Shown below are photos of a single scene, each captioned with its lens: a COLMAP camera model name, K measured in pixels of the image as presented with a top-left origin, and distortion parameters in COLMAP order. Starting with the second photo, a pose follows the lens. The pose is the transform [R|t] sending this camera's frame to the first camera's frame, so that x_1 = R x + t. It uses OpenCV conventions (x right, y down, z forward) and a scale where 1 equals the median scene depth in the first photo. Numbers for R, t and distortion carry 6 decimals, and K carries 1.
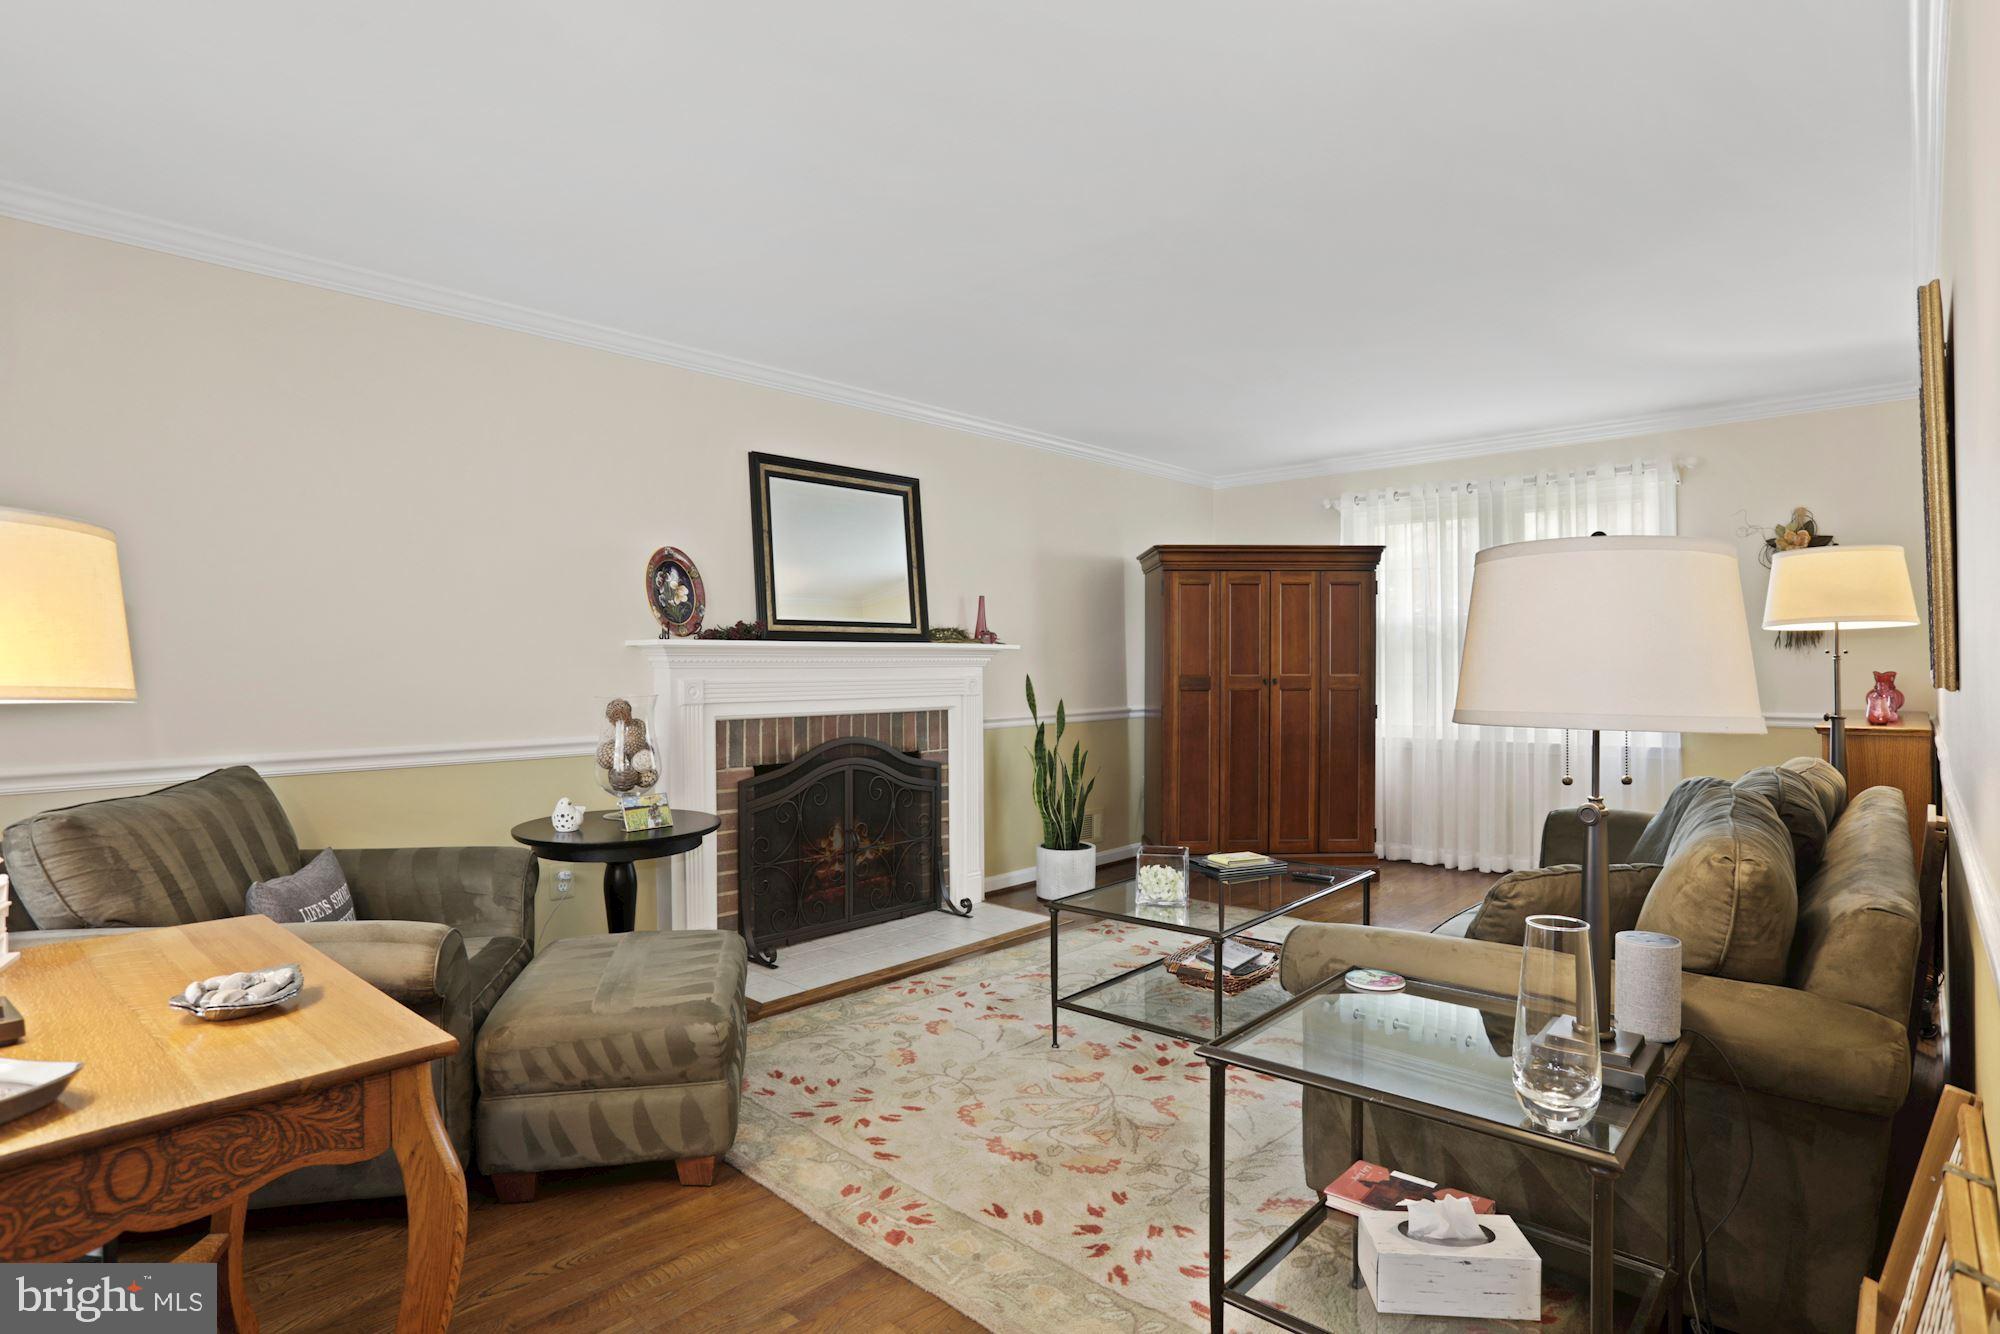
lens RADIAL K [[1024.6, 0, 1000.0], [0, 1024.6, 667.0], [0, 0, 1]] dist [-0.041836, 0.001698]
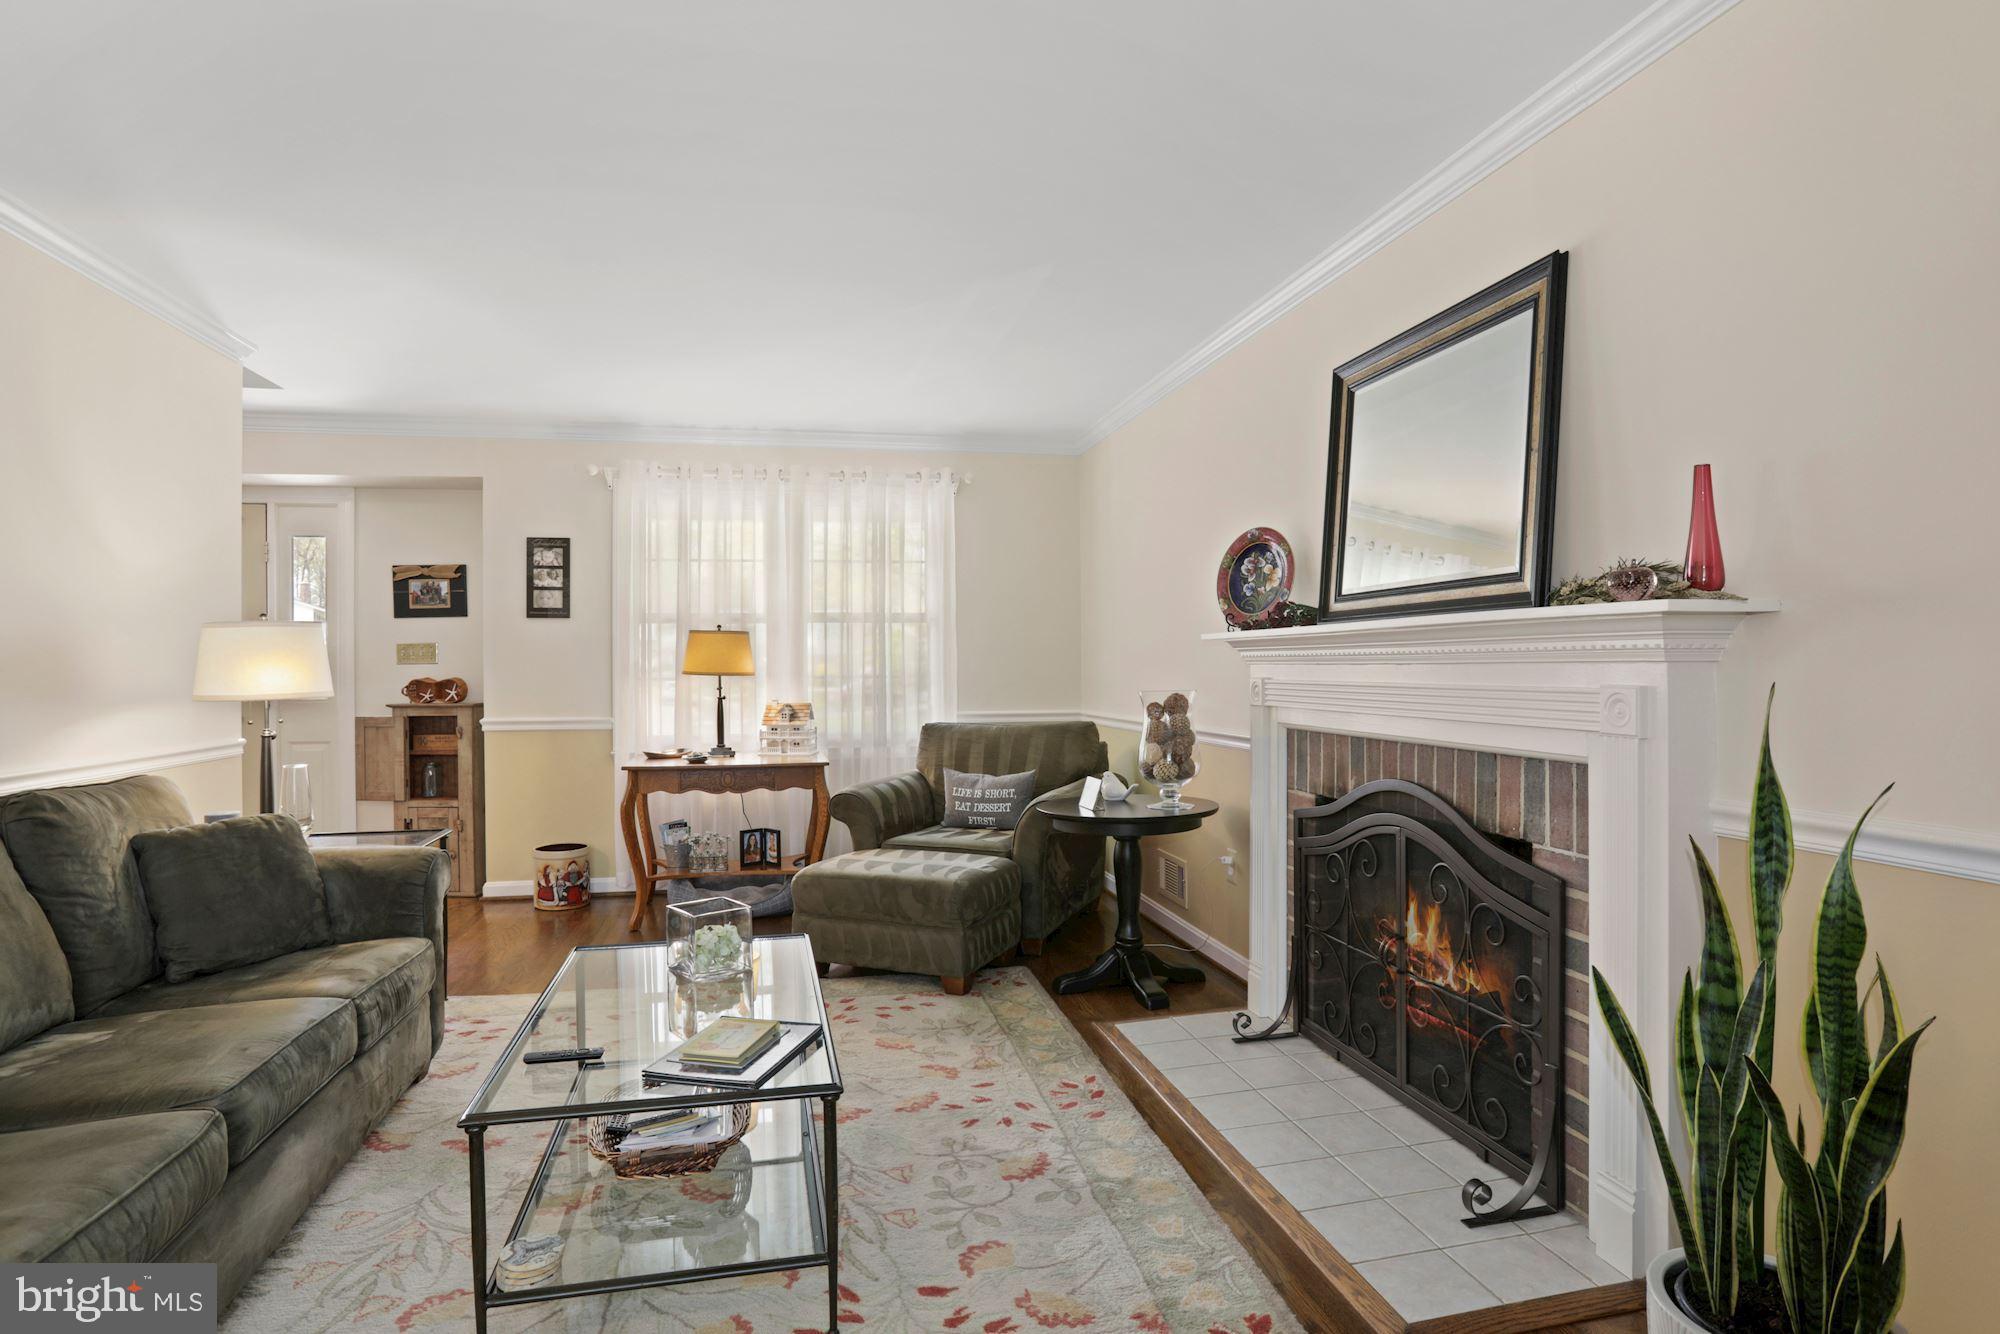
lens RADIAL K [[1024.6, 0, 1000.0], [0, 1024.6, 667.0], [0, 0, 1]] dist [-0.041836, 0.001698]
pose [[-0.562192, 0.010319, -0.826942, 0.500693], [0.006836, 0.999946, 0.007831, -0.003492], [0.826979, -0.001250, -0.562232, 1.210095]]
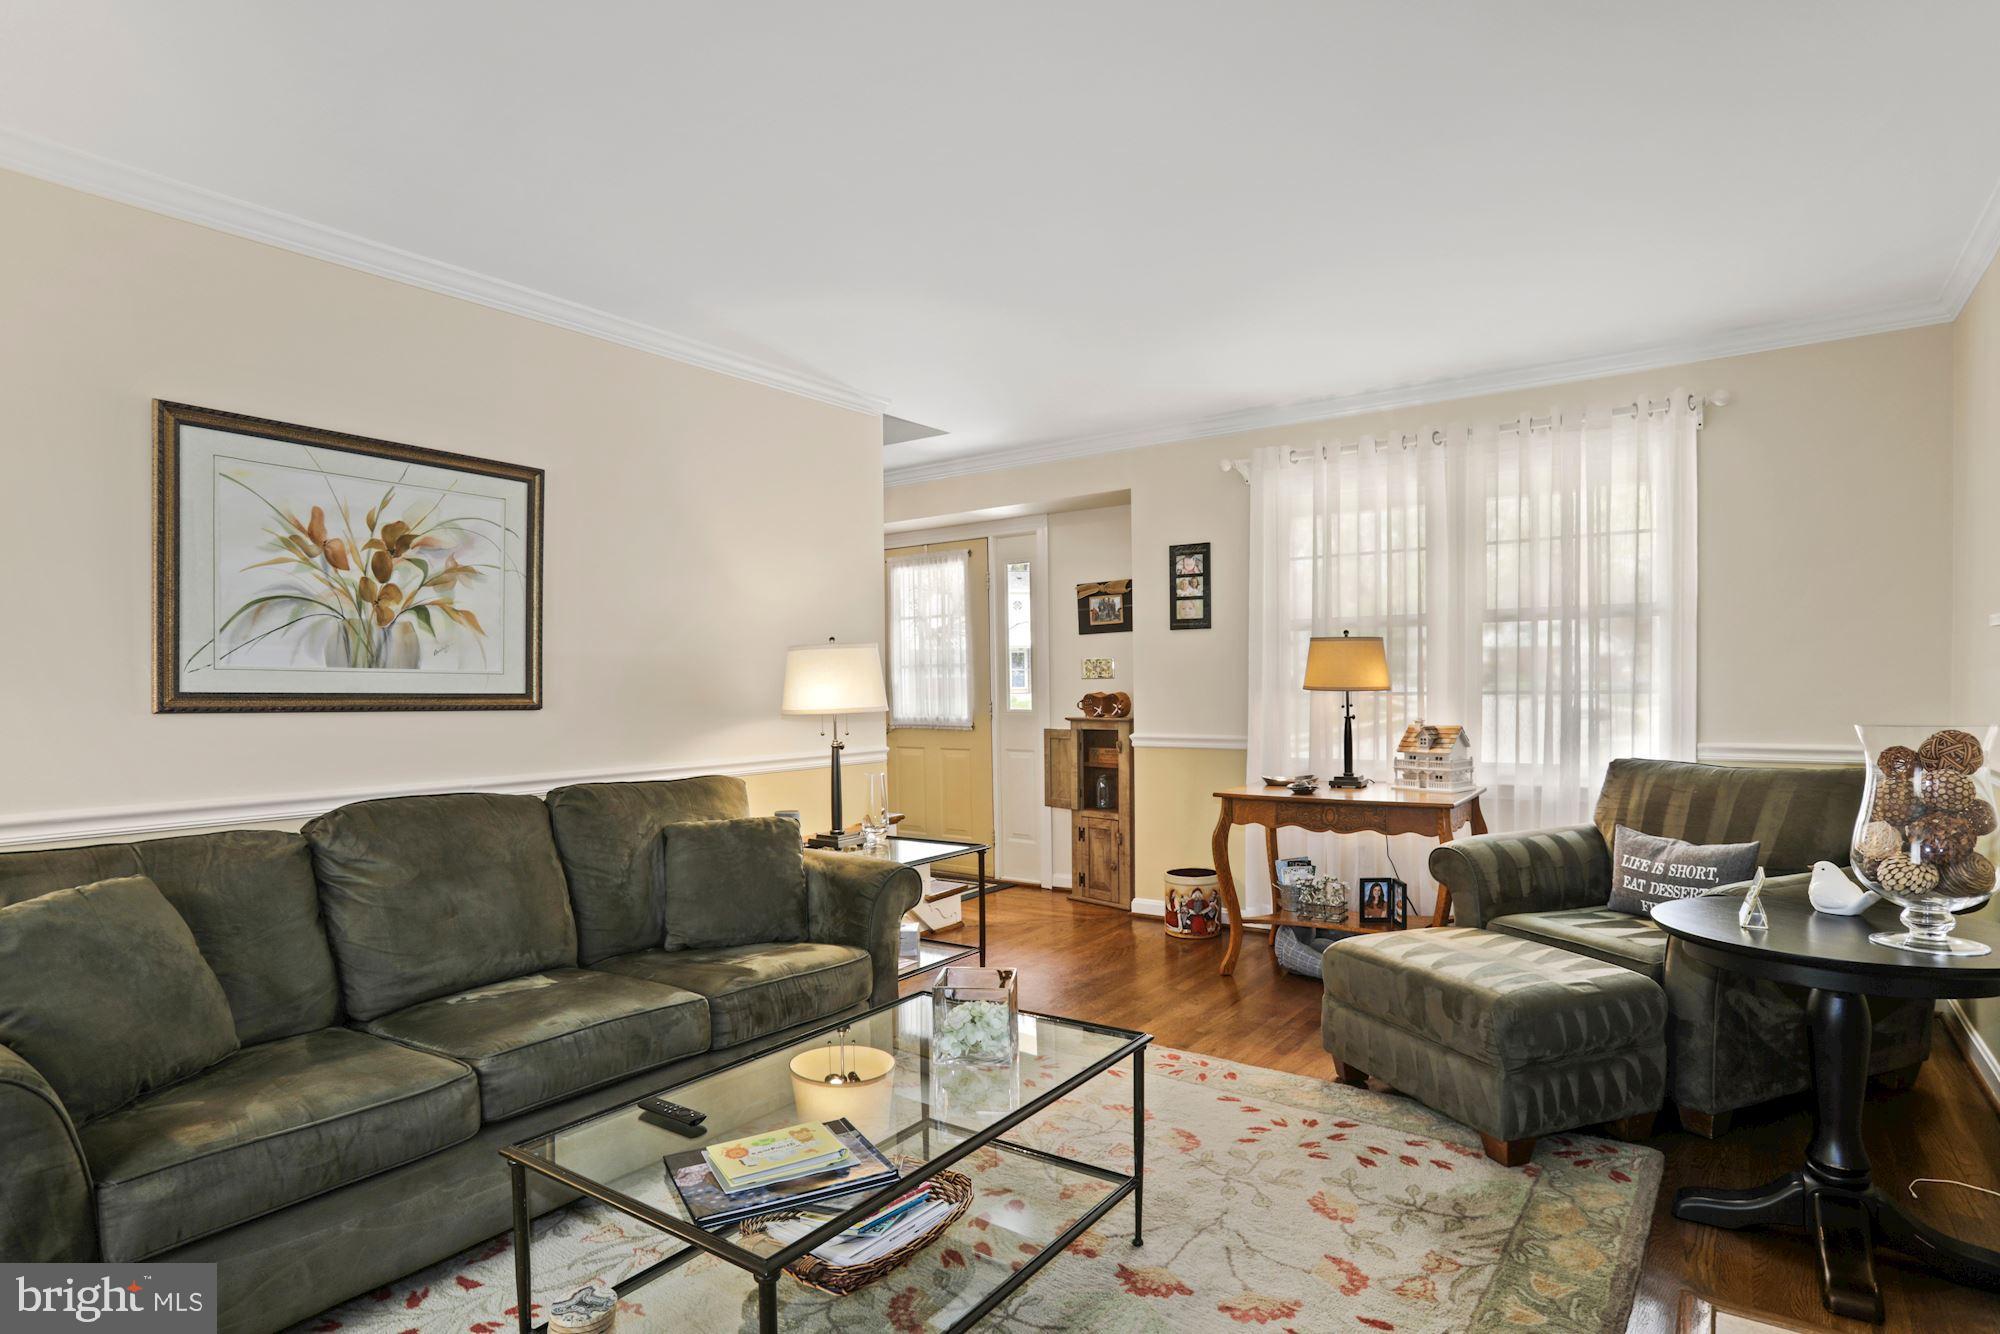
lens RADIAL K [[1048.5, 0, 1030.1], [0, 1048.5, 717.8], [0, 0, 1]] dist [-0.116893, 0.099725]
pose [[-0.989249, 0.023014, -0.144419, 0.157945], [0.018221, 0.999241, 0.034428, -0.000239], [0.145101, 0.031426, -0.988918, 1.224528]]
